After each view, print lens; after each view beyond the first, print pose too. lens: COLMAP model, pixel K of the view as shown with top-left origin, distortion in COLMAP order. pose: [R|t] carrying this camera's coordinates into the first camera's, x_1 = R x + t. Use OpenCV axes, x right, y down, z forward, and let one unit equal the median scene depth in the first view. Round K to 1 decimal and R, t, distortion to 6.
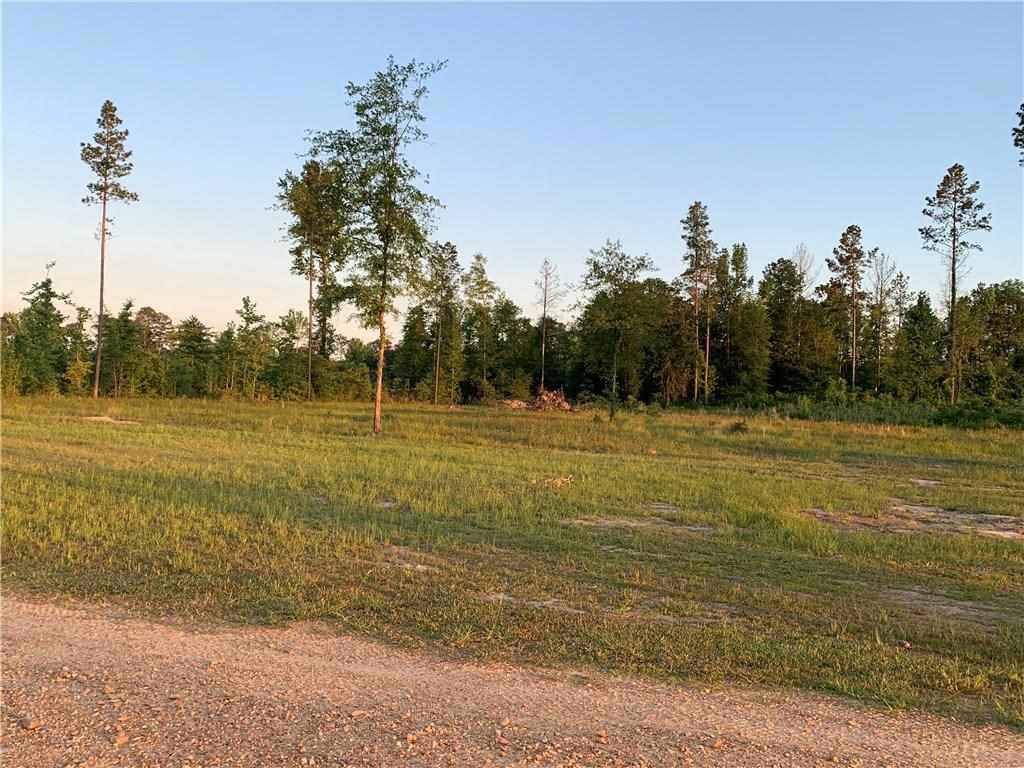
lens RADIAL K [[872.3, 0, 512.1], [0, 872.3, 356.0], [0, 0, 1]] dist [-0.043149, -0.004078]
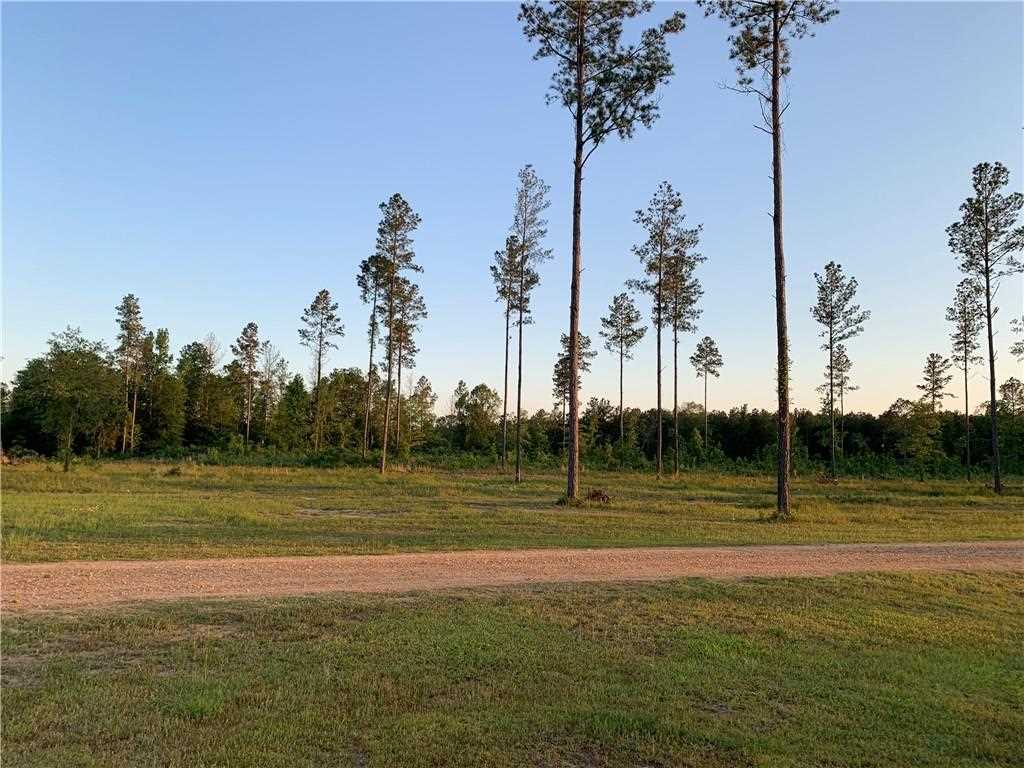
lens RADIAL K [[775.6, 0, 508.1], [0, 775.6, 378.1], [0, 0, 1]] dist [0.137009, -0.224752]
pose [[0.746195, 0.047356, 0.664042, -0.132789], [-0.022494, 0.998691, -0.045944, -0.015395], [-0.665348, 0.019346, 0.746283, -0.210431]]
